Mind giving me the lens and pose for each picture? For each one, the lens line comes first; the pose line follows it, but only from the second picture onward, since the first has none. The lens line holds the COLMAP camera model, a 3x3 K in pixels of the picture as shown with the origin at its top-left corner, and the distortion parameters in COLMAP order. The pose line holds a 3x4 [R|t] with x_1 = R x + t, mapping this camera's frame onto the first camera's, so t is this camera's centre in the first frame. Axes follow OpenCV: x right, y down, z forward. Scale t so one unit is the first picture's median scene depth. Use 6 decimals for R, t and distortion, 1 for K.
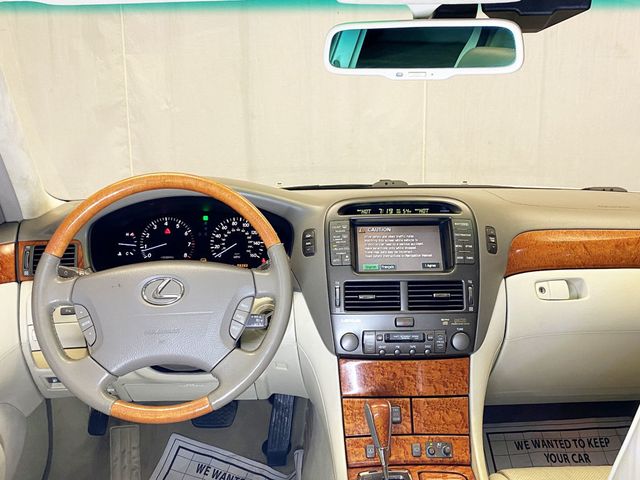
lens RADIAL K [[660.0, 0, 328.7], [0, 660.0, 239.9], [0, 0, 1]] dist [0.008066, -0.032930]
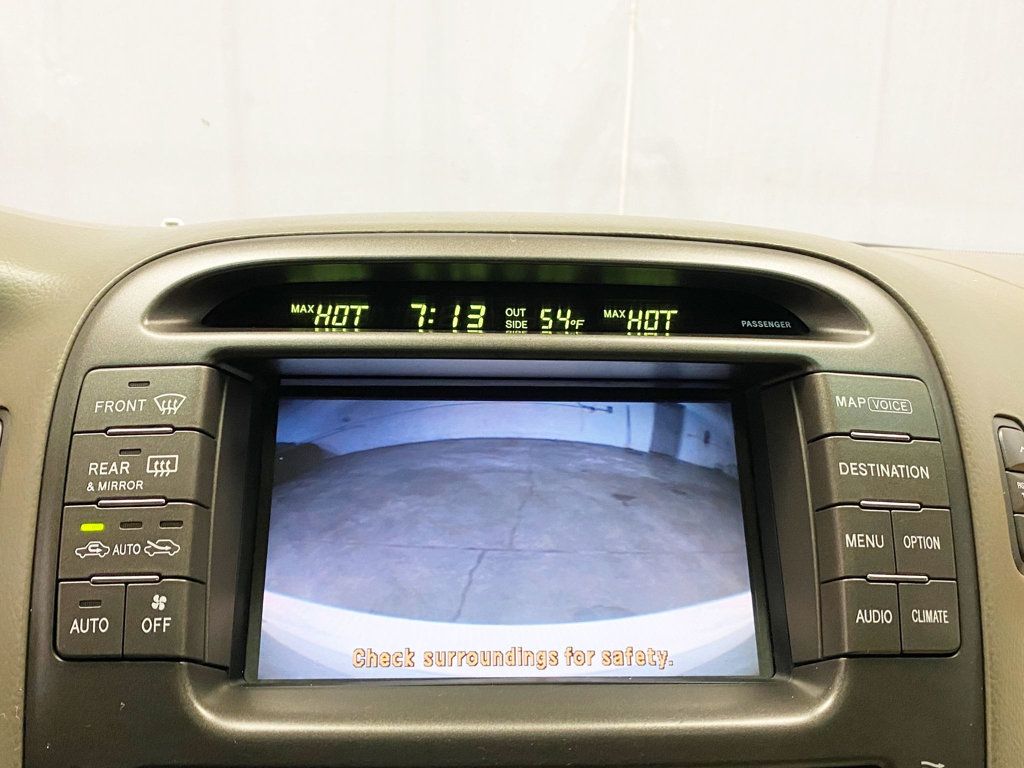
lens RADIAL K [[1055.5, 0, 512.0], [0, 1055.5, 384.0], [0, 0, 1]] dist [0.171265, -0.486266]
pose [[0.998785, 0.025937, 0.041910, 0.096133], [-0.026966, 0.999344, 0.024187, -0.033219], [-0.041255, -0.025288, 0.998829, 0.727432]]
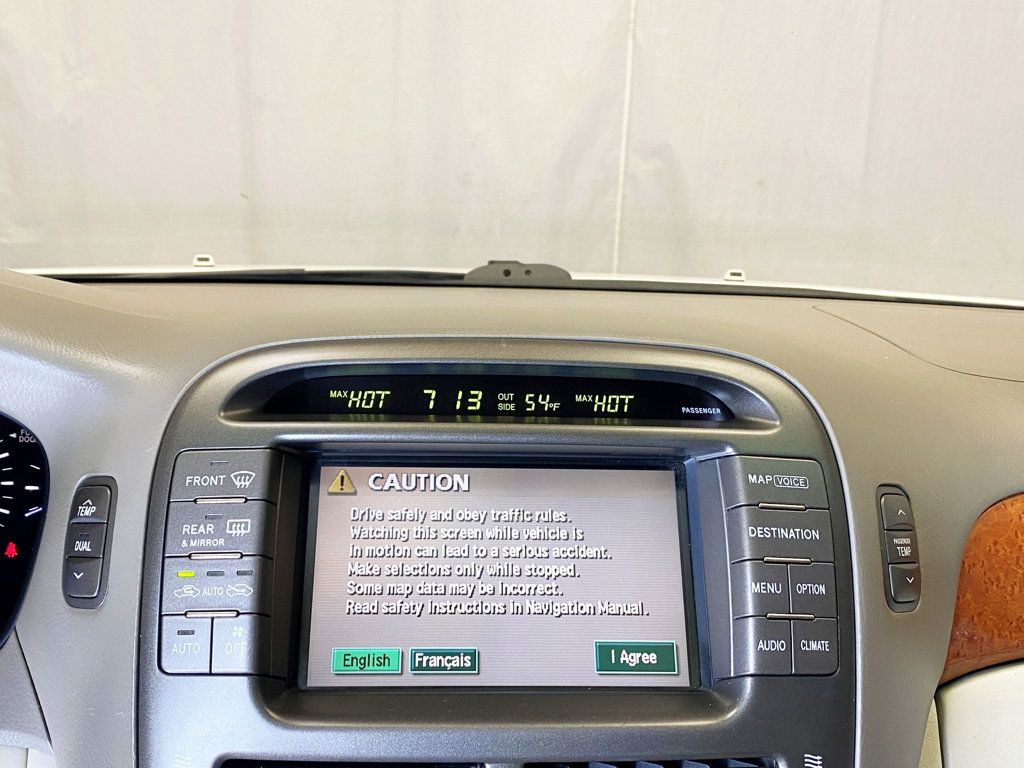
lens RADIAL K [[1040.3, 0, 506.7], [0, 1040.3, 386.4], [0, 0, 1]] dist [0.193318, -0.631251]
pose [[0.998736, 0.034052, 0.036963, 0.095438], [-0.035462, 0.998641, 0.038179, -0.066115], [-0.035613, -0.039441, 0.998587, 0.649100]]
